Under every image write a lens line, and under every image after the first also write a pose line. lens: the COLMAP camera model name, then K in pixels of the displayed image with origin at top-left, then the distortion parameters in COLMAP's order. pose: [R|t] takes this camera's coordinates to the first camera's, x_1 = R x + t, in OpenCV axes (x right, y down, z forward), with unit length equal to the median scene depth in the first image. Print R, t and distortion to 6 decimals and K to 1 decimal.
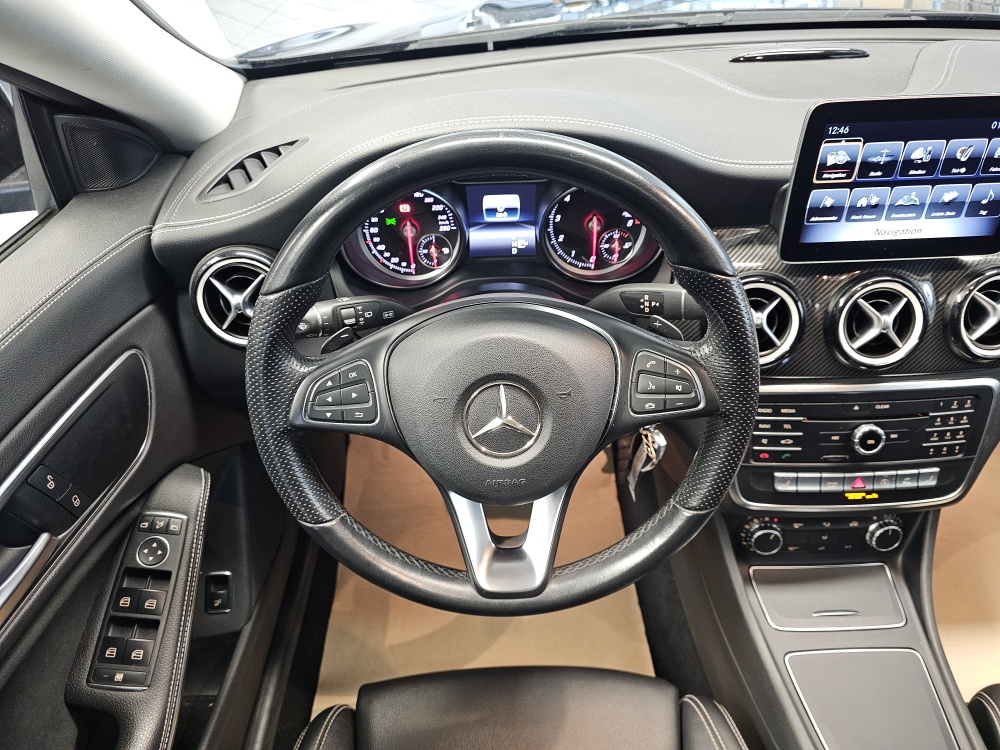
lens RADIAL K [[691.4, 0, 503.4], [0, 691.4, 372.9], [0, 0, 1]] dist [0.055061, -0.041856]
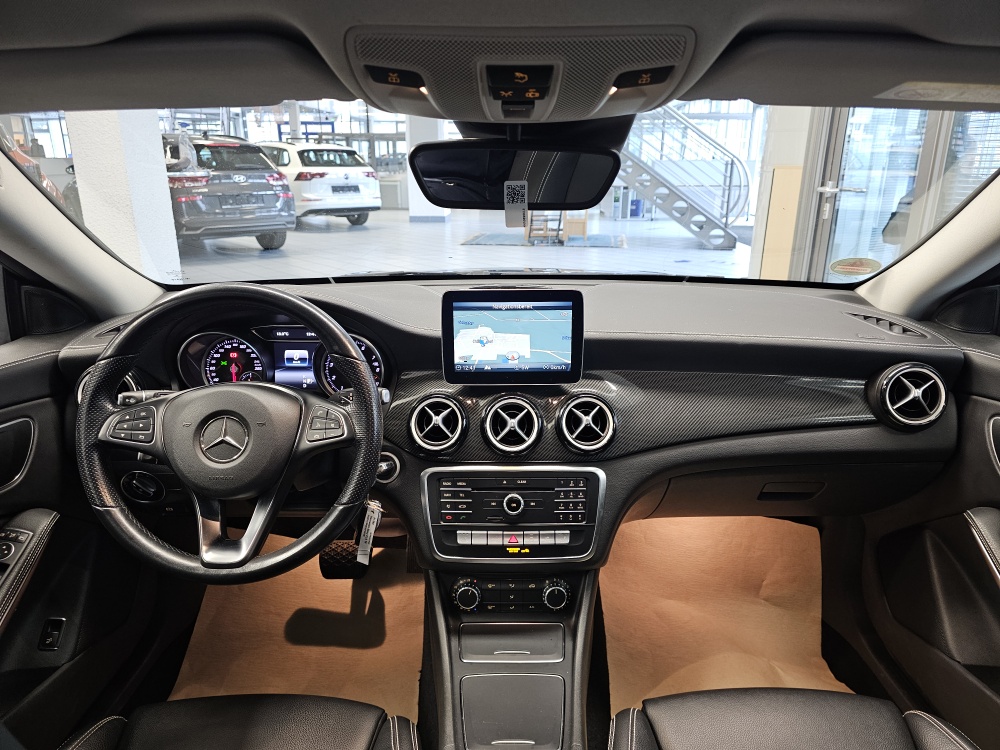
lens RADIAL K [[691.4, 0, 503.3], [0, 691.4, 368.6], [0, 0, 1]] dist [0.055061, -0.041856]
pose [[0.999518, 0.027976, -0.013424, 0.497148], [-0.030997, 0.920090, -0.390479, 0.393449], [0.001427, 0.390707, 0.920514, -0.452022]]
